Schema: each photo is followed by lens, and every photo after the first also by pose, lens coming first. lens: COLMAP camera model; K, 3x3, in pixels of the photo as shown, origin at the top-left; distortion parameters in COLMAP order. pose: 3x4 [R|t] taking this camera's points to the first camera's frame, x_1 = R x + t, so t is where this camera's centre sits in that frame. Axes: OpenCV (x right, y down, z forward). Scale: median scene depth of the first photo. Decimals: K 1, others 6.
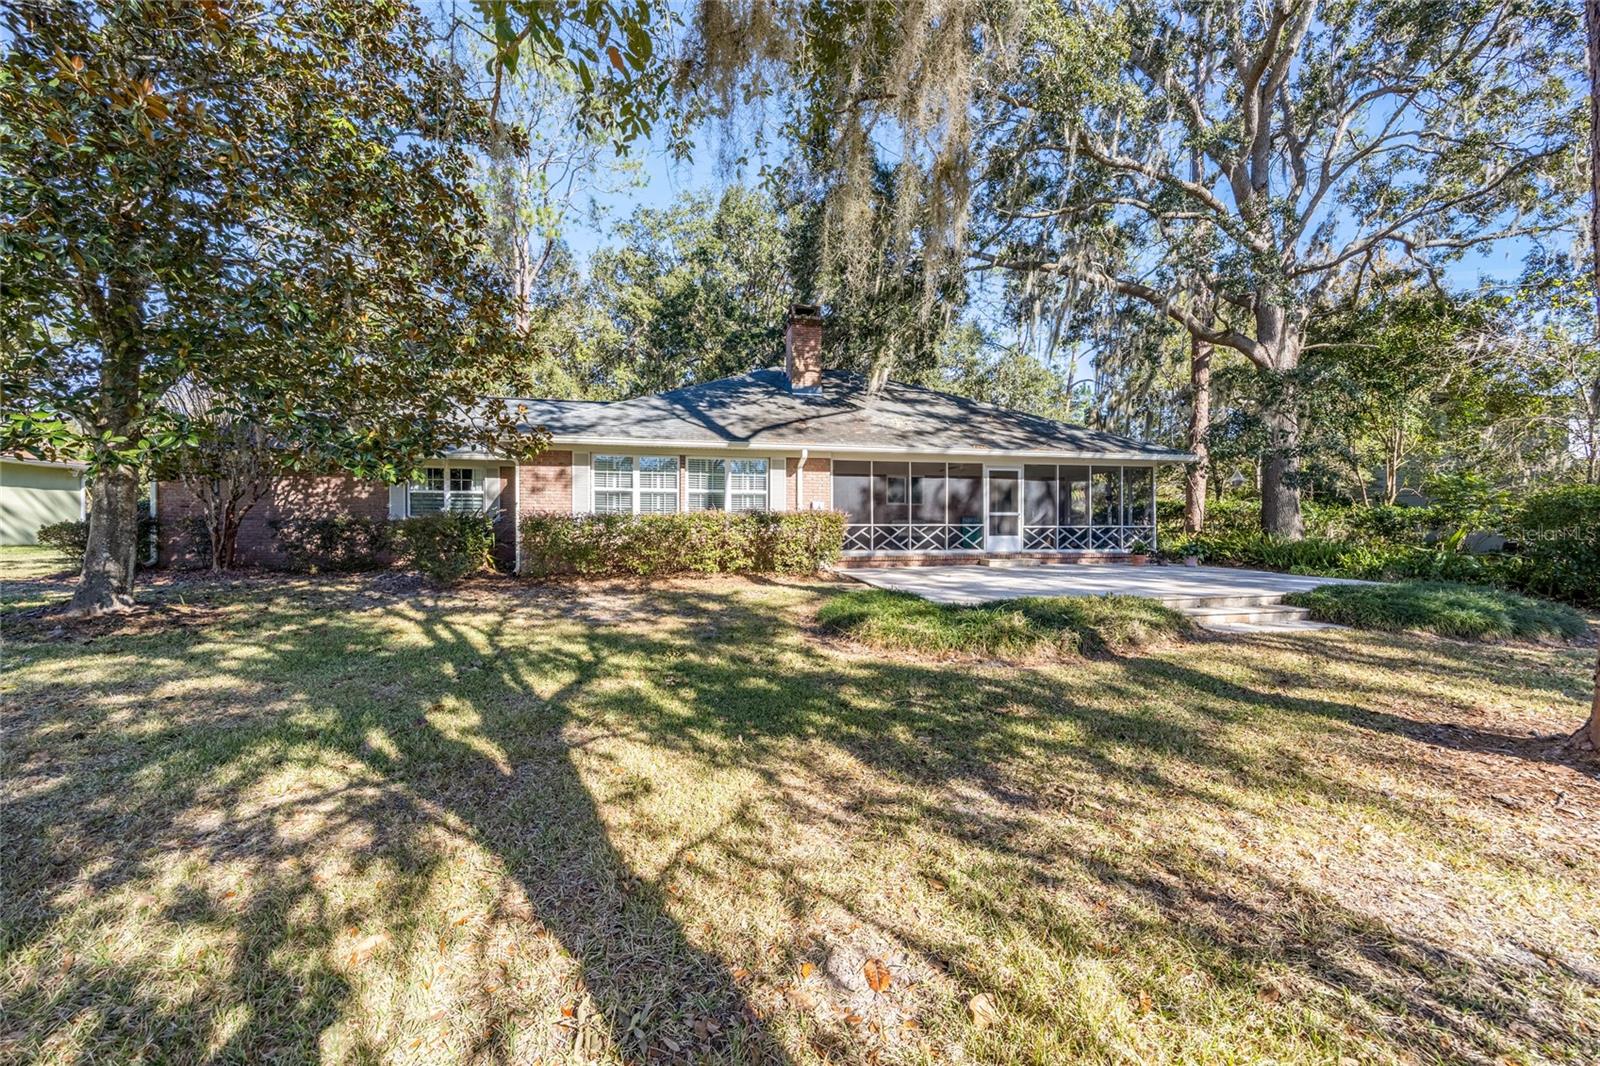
lens RADIAL K [[628.5, 0, 809.5], [0, 628.5, 522.9], [0, 0, 1]] dist [0.000555, 0.000254]
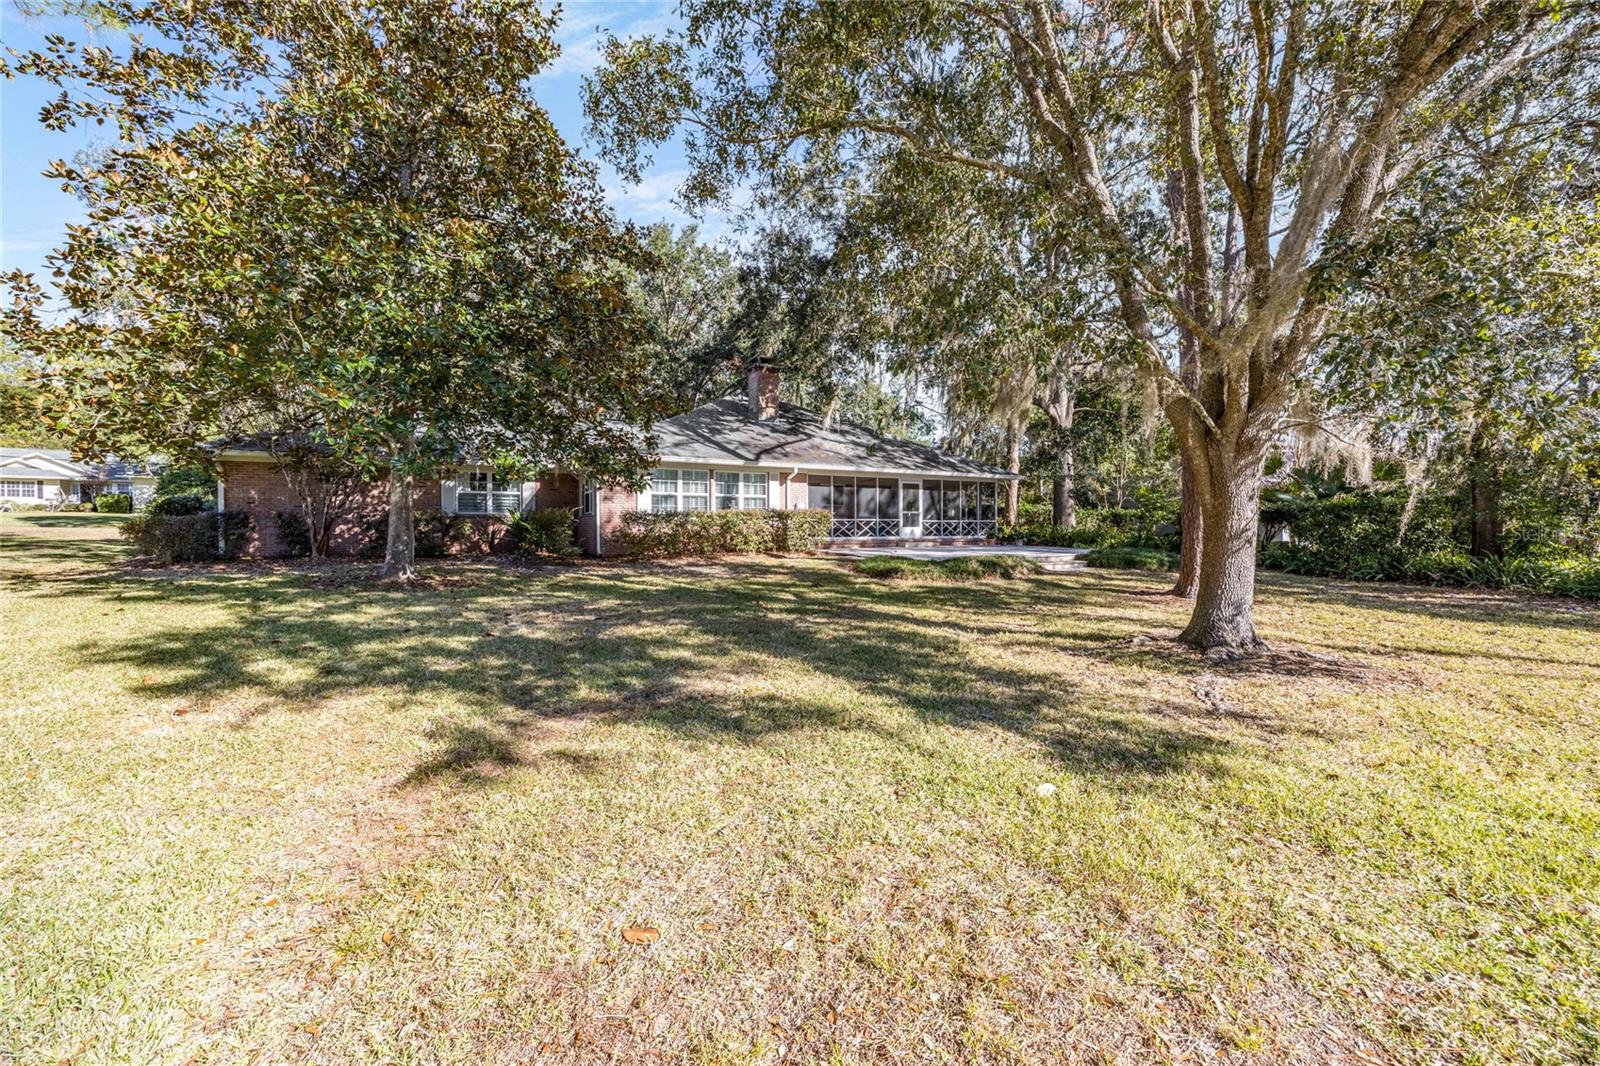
lens RADIAL K [[628.5, 0, 809.5], [0, 628.5, 522.9], [0, 0, 1]] dist [0.000555, 0.000254]
pose [[0.957831, -0.000533, 0.287331, -0.362129], [0.000474, 1.000000, 0.000276, 0.010507], [-0.287331, -0.000129, 0.957831, -0.379289]]
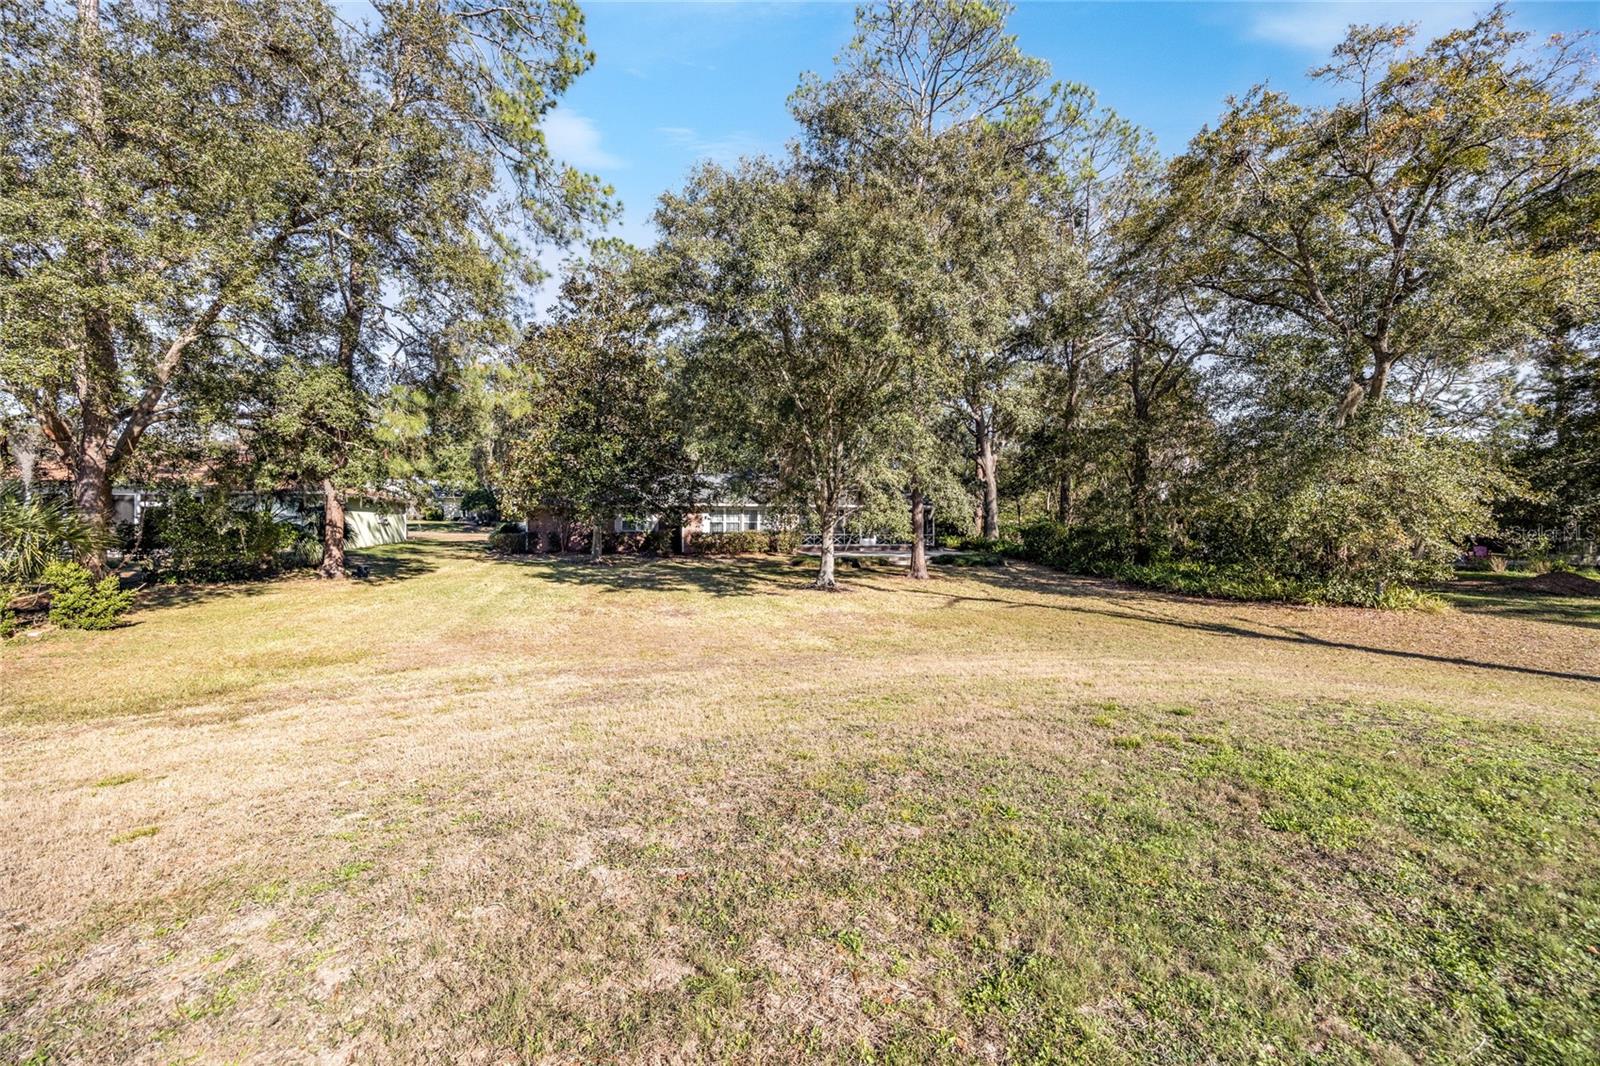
lens RADIAL K [[628.5, 0, 809.5], [0, 628.5, 522.9], [0, 0, 1]] dist [0.000555, 0.000254]
pose [[0.999148, 0.001297, 0.041252, -0.020558], [-0.001446, 0.999992, 0.003593, -0.051904], [-0.041247, -0.003650, 0.999142, -1.549675]]
